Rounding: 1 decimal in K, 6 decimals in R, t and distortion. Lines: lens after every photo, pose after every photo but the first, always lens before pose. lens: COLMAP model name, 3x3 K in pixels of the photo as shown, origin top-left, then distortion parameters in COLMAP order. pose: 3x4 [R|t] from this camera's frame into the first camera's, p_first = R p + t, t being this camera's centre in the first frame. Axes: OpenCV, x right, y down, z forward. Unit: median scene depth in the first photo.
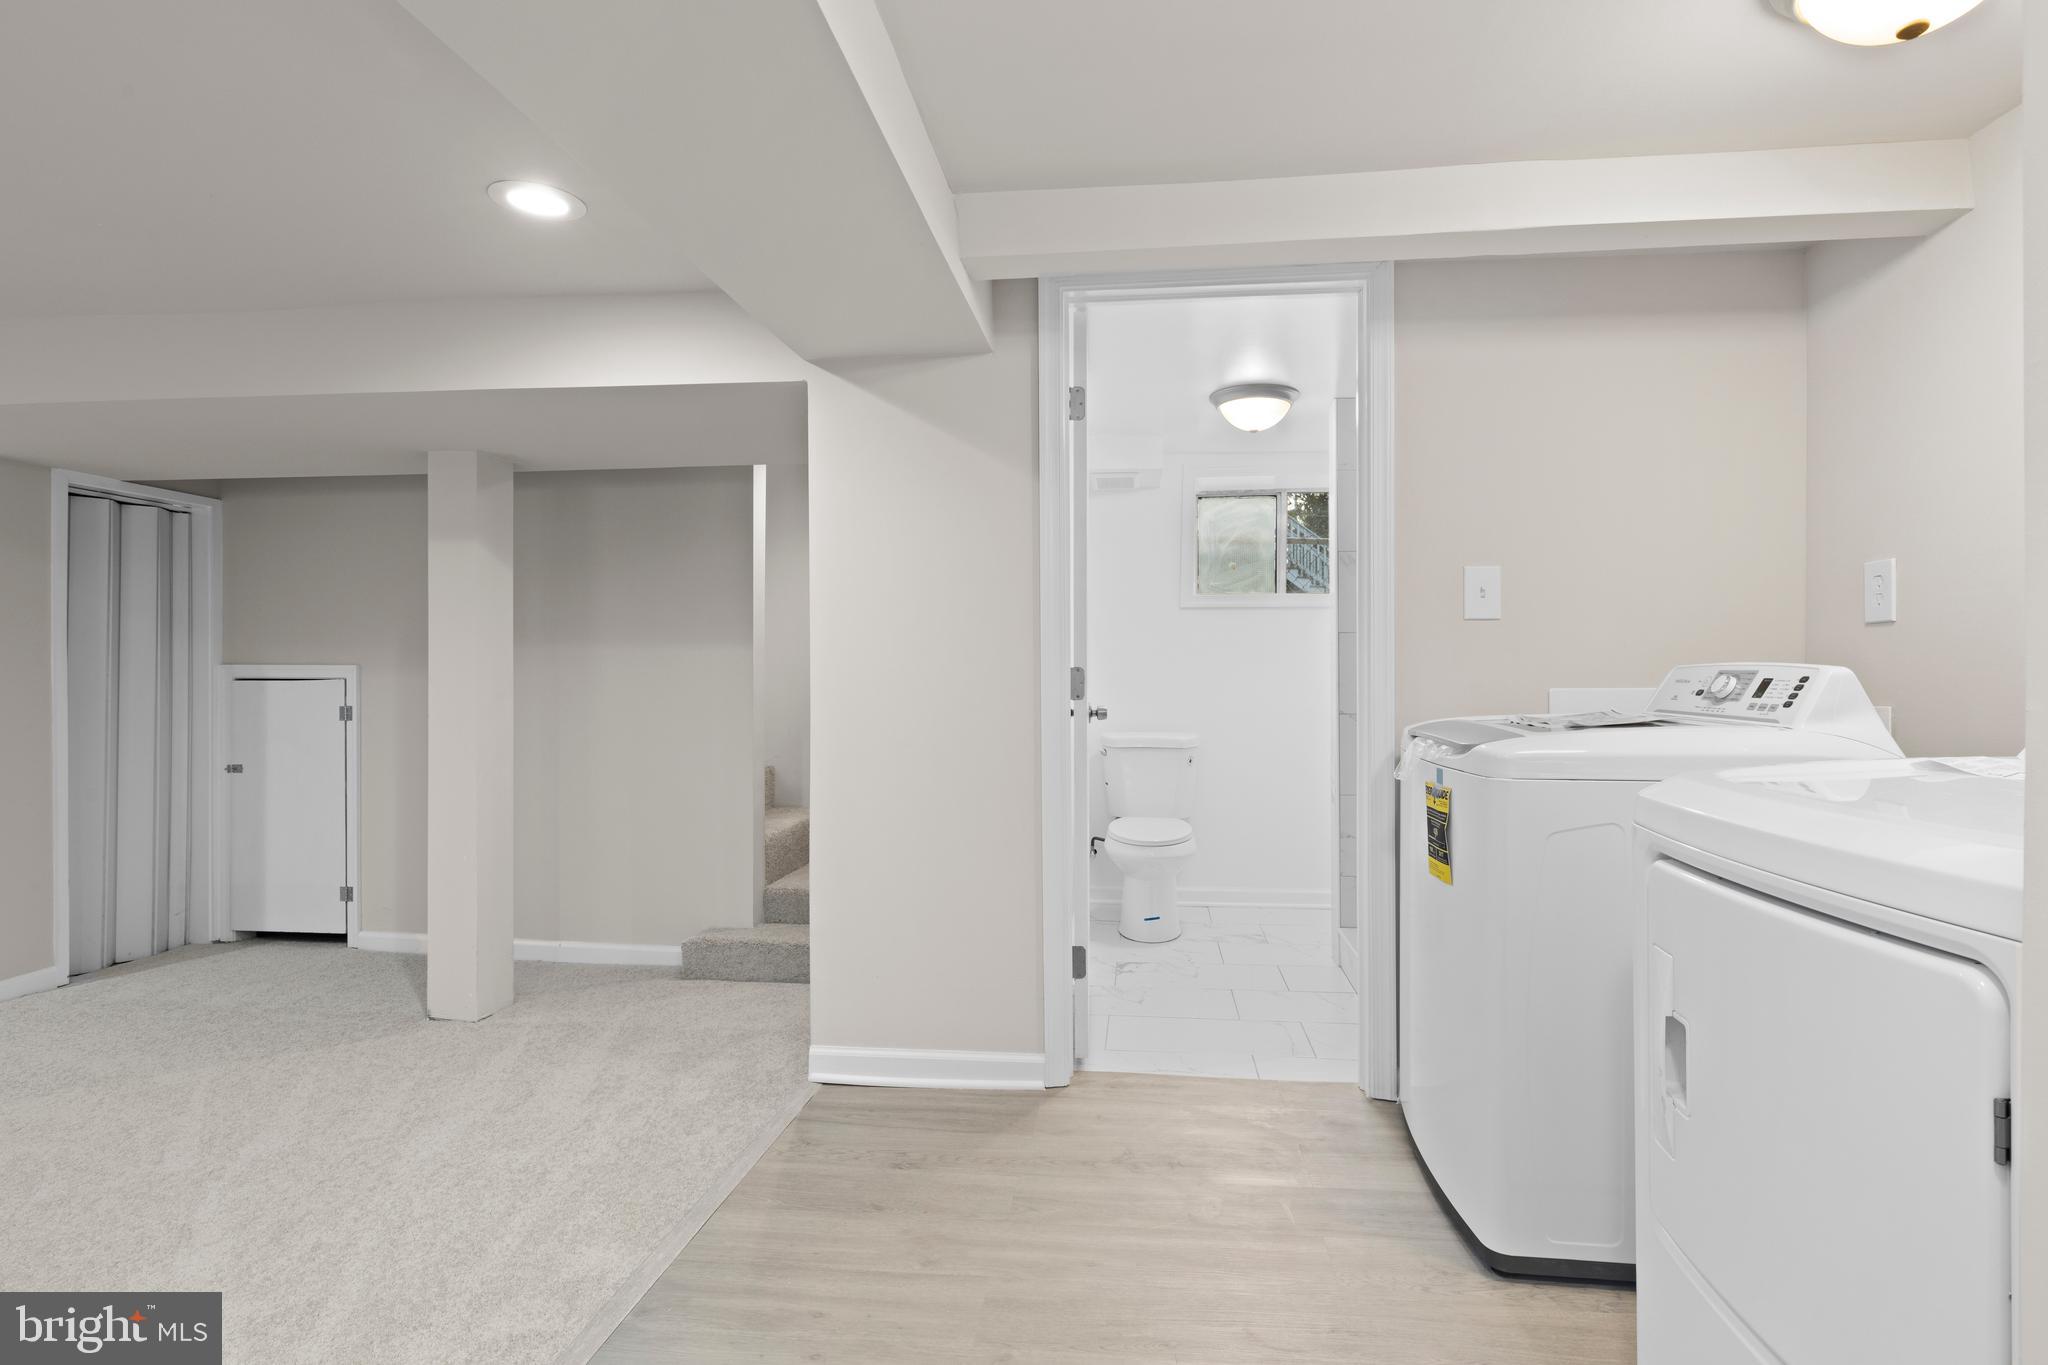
lens RADIAL K [[996.8, 0, 1037.3], [0, 996.8, 673.8], [0, 0, 1]] dist [0.005727, 0.002642]
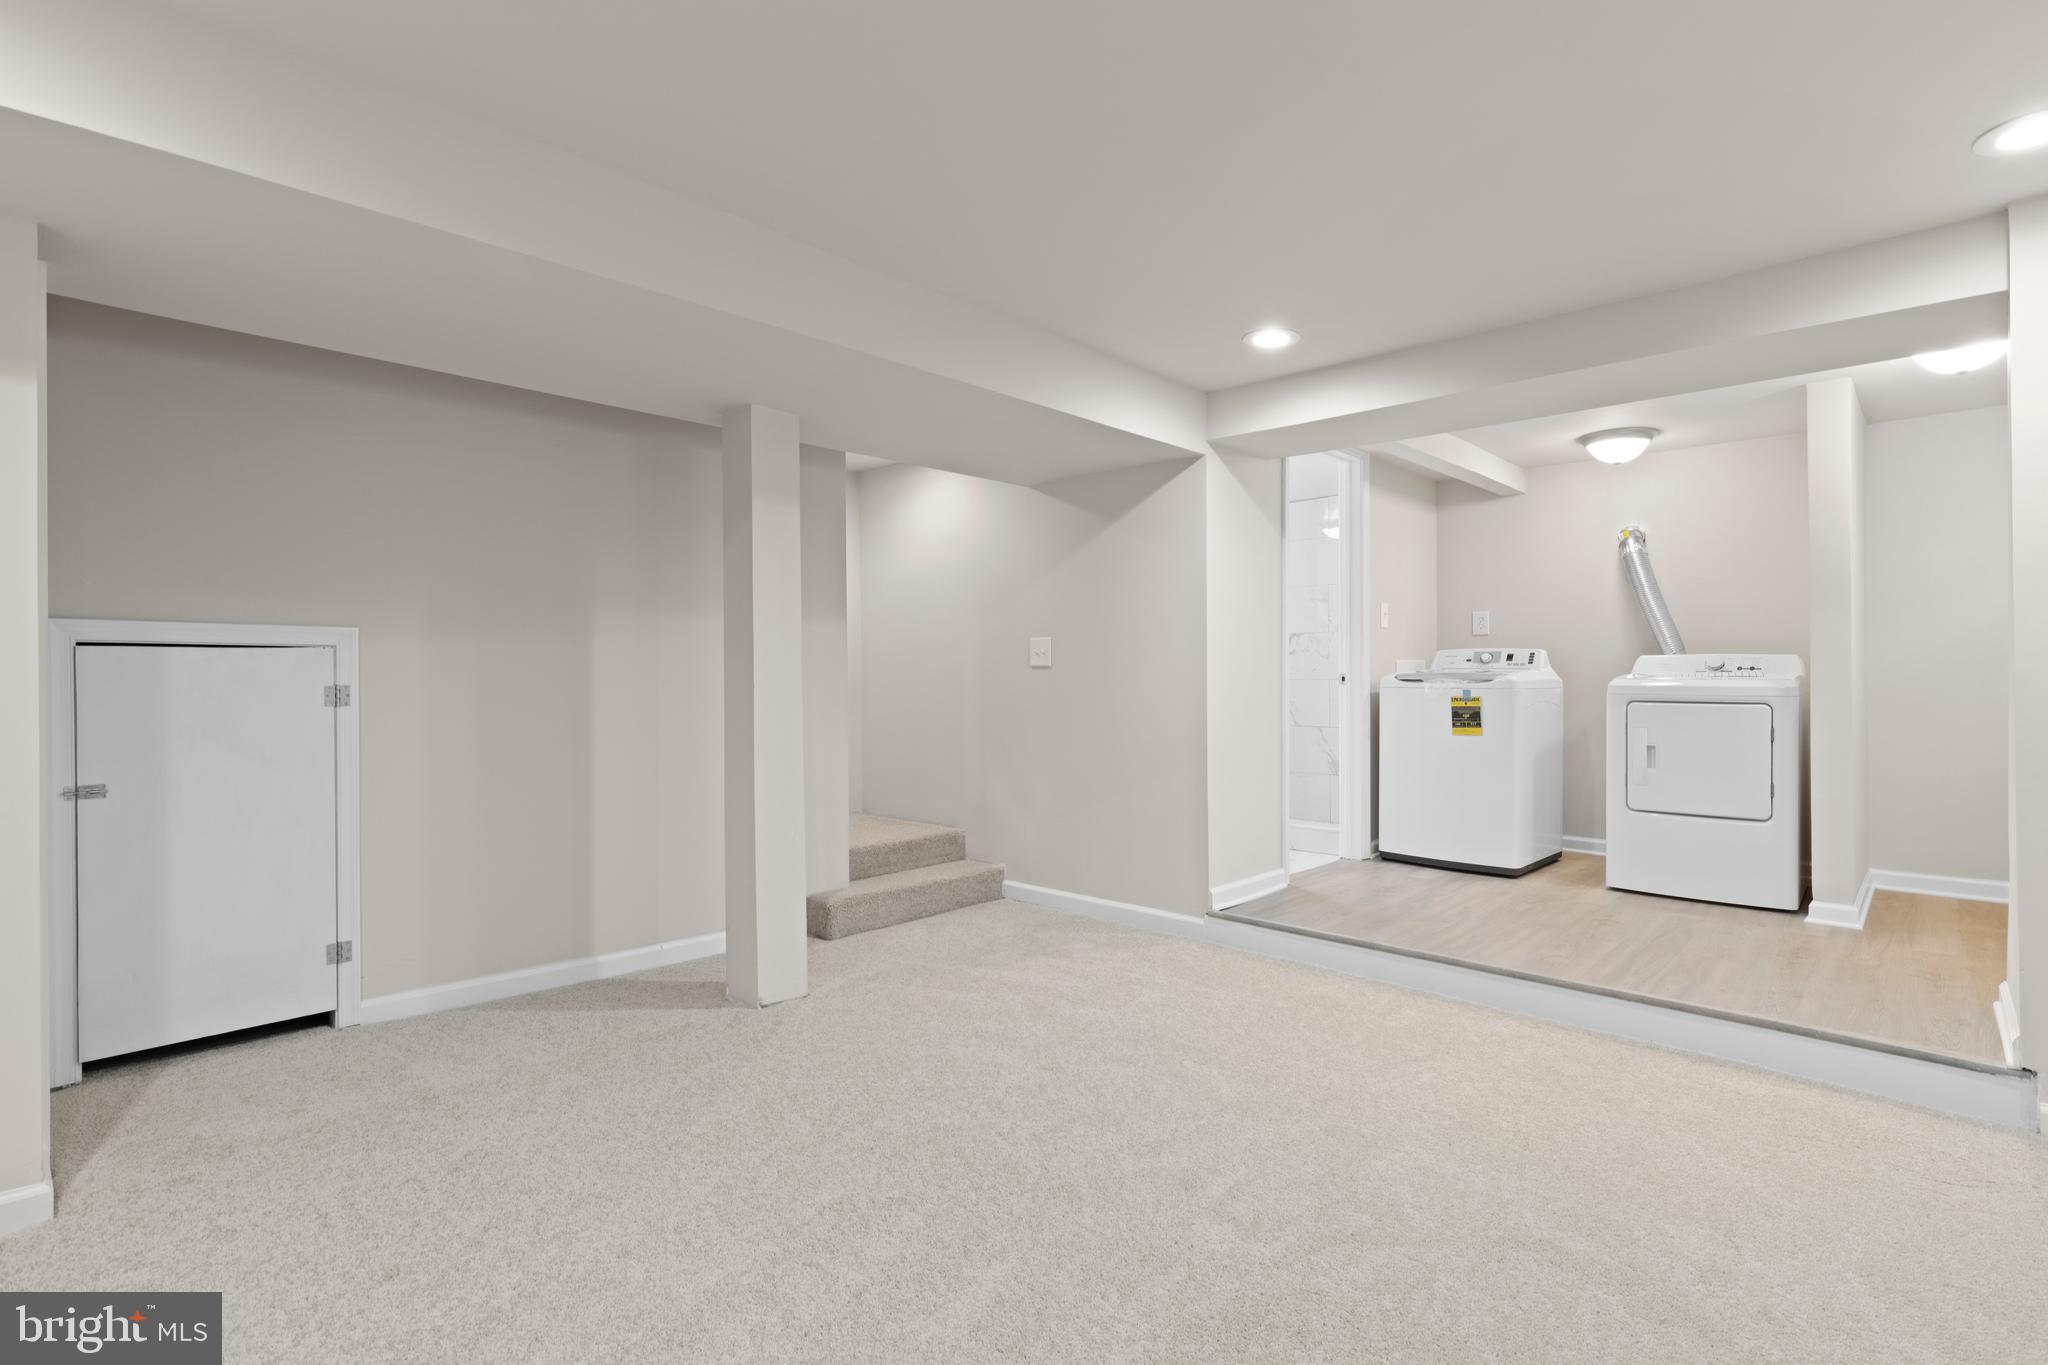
lens RADIAL K [[996.8, 0, 1037.3], [0, 996.8, 673.8], [0, 0, 1]] dist [0.005727, 0.002642]
pose [[0.585456, -0.000780, 0.810704, -1.211054], [0.001268, 0.999999, 0.000047, 0.030599], [-0.810703, 0.001001, 0.585456, 0.236996]]
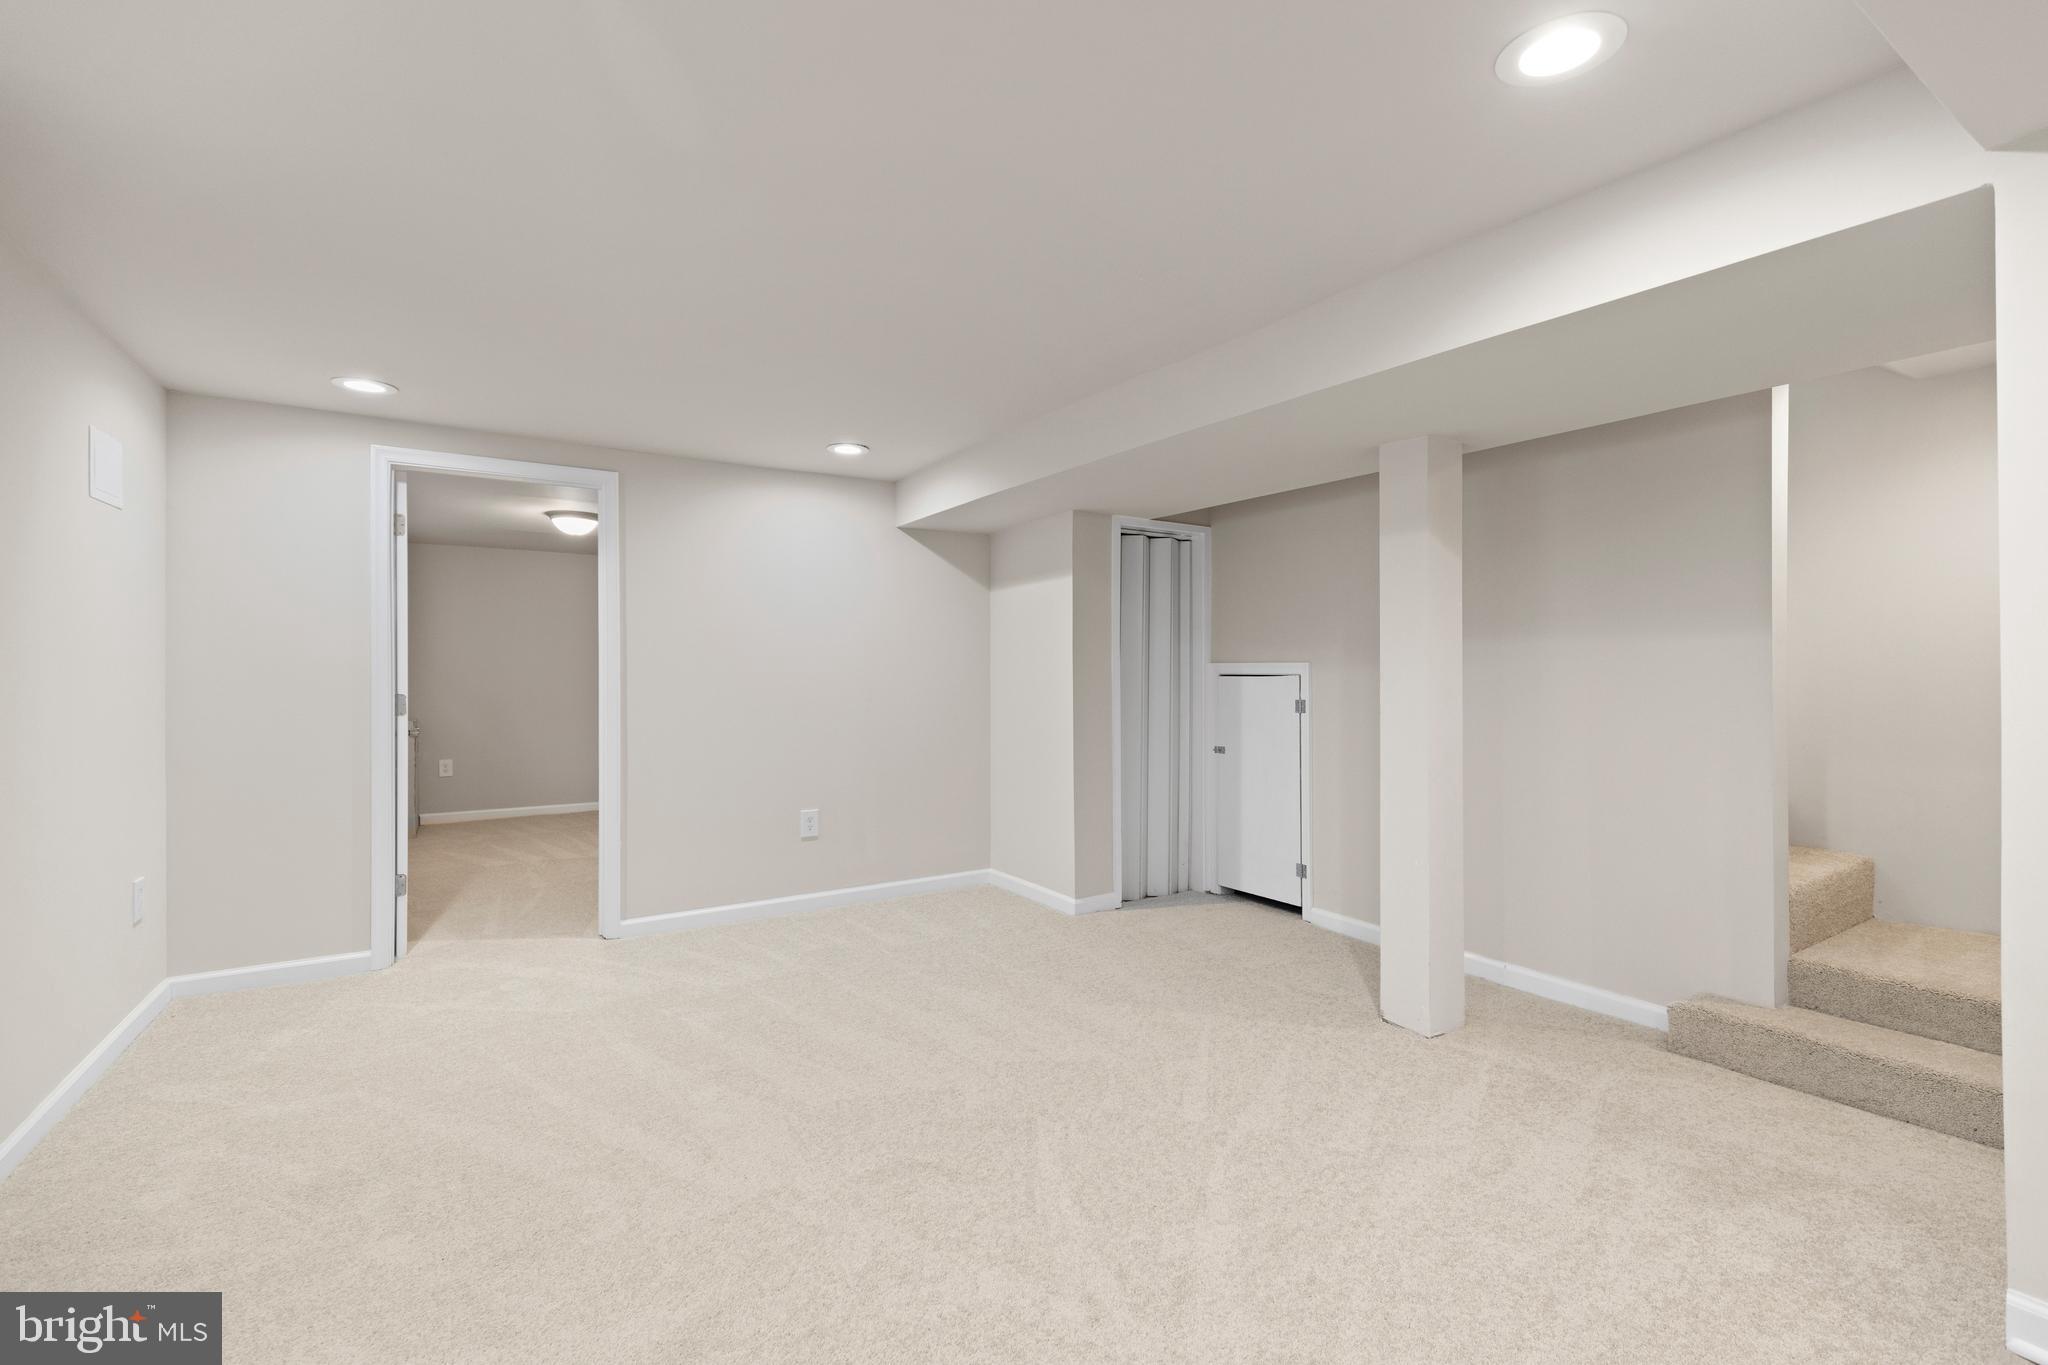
lens RADIAL K [[924.3, 0, 1029.6], [0, 924.3, 660.4], [0, 0, 1]] dist [-0.000194, -0.000248]
pose [[0.647971, -0.008530, -0.761617, -0.135678], [-0.000722, 0.999930, -0.011813, 0.001444], [0.761665, 0.008204, 0.647919, 0.140908]]
